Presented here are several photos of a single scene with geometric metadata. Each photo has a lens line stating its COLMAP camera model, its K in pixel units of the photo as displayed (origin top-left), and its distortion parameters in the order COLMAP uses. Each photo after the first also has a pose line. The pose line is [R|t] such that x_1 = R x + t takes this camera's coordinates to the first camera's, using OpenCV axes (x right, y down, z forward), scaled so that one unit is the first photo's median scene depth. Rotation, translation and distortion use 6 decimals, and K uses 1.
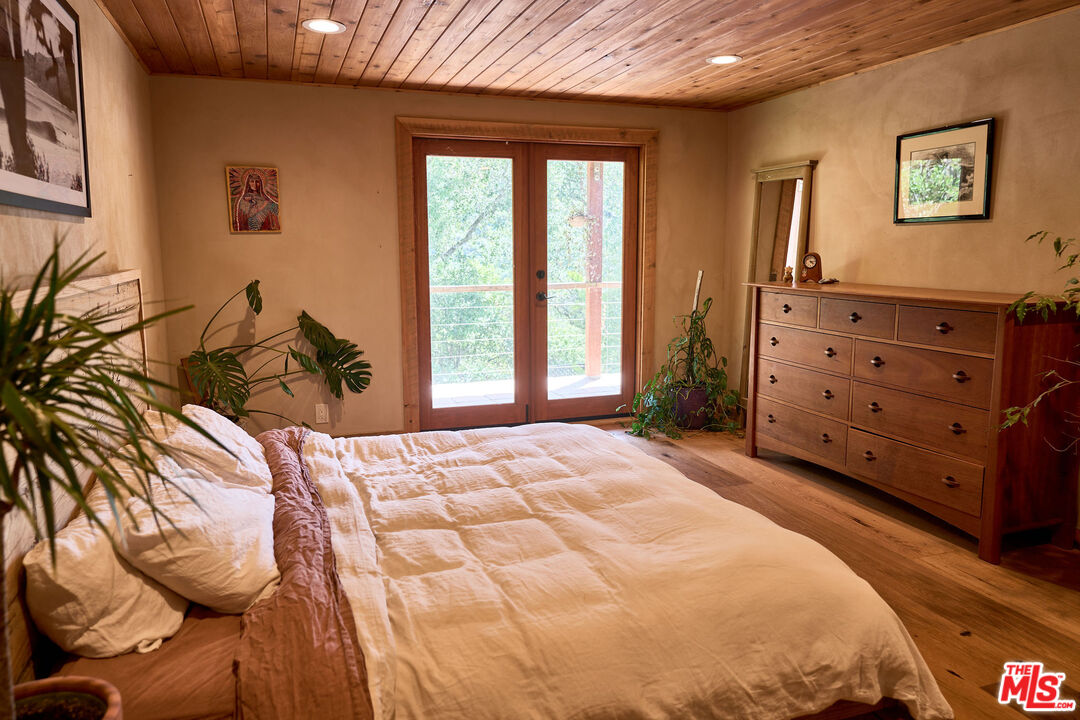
lens RADIAL K [[751.8, 0, 540.0], [0, 751.8, 360.0], [0, 0, 1]] dist [0.002339, -0.004579]
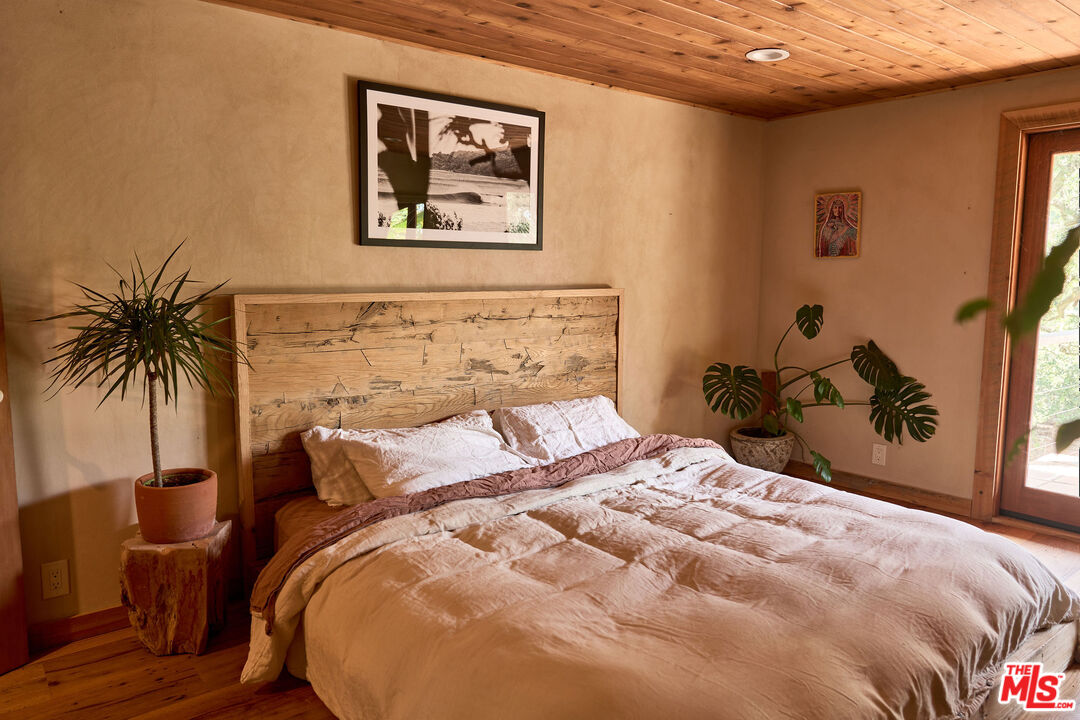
lens RADIAL K [[751.8, 0, 540.0], [0, 751.8, 360.0], [0, 0, 1]] dist [0.002339, -0.004579]
pose [[0.327840, 0.116163, -0.937565, 0.420478], [-0.147713, 0.986509, 0.070576, -0.045556], [0.933114, 0.115353, 0.340575, 0.289407]]
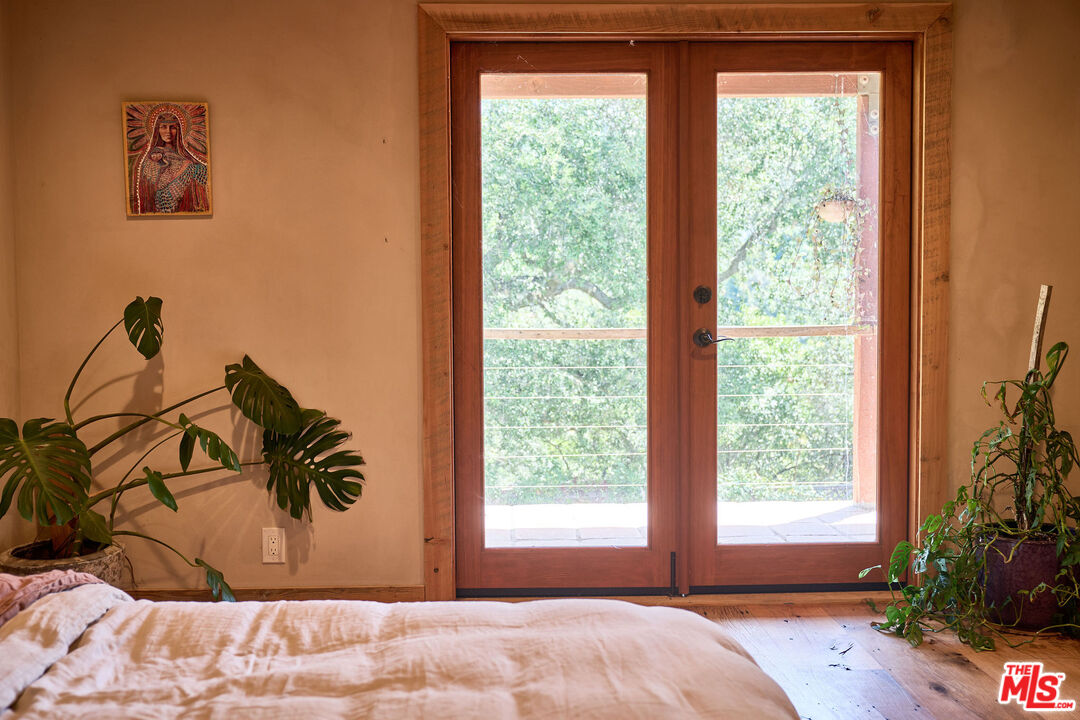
lens RADIAL K [[1133.1, 0, 540.0], [0, 1133.1, 360.0], [0, 0, 1]] dist [-0.004406, 0.005814]
pose [[0.952719, 0.012984, -0.303575, 0.141179], [-0.041790, 0.995191, -0.088587, 0.002515], [0.300965, 0.097084, 0.948681, 0.266534]]
